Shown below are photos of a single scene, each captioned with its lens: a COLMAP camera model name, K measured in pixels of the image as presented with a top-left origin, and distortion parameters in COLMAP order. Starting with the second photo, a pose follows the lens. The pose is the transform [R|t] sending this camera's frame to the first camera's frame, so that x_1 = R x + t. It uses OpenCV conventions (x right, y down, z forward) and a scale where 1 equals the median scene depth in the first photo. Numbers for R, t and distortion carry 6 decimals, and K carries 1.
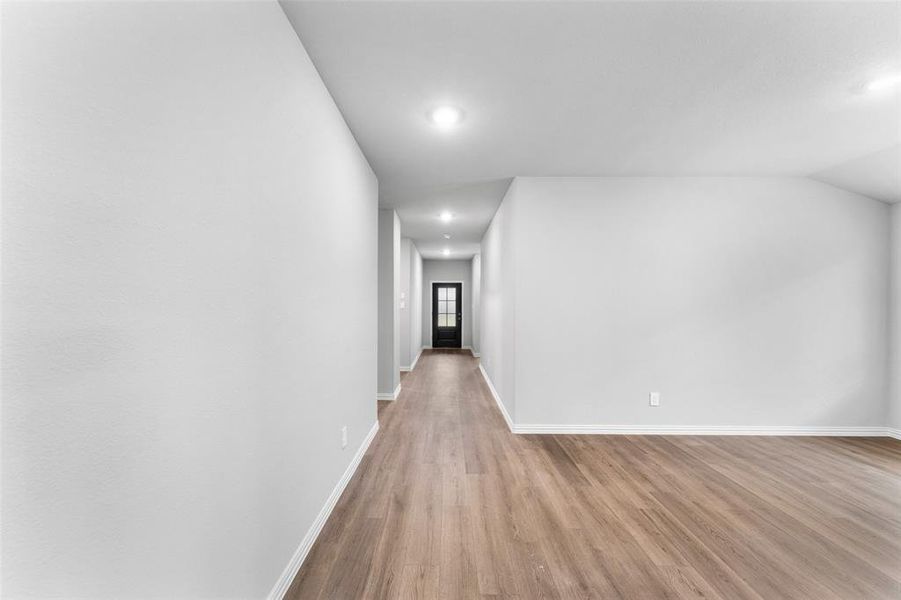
lens RADIAL K [[358.8, 0, 446.8], [0, 358.8, 303.1], [0, 0, 1]] dist [-0.000647, -0.000057]
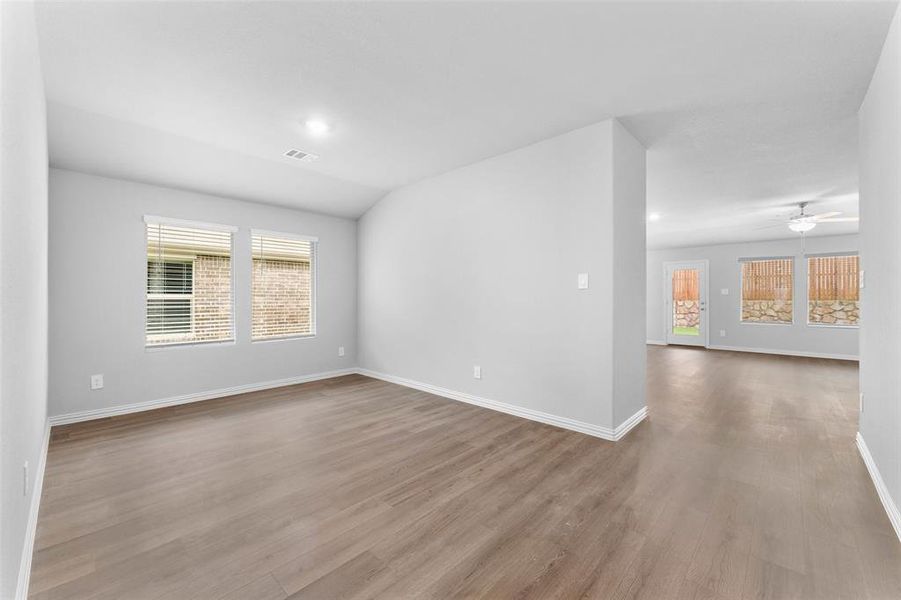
lens RADIAL K [[358.8, 0, 446.8], [0, 358.8, 303.1], [0, 0, 1]] dist [-0.000647, -0.000057]
pose [[-0.727443, -0.011723, 0.686067, -0.154522], [-0.008245, 0.999931, 0.008344, 0.087422], [-0.686118, 0.000413, -0.727490, 1.710062]]
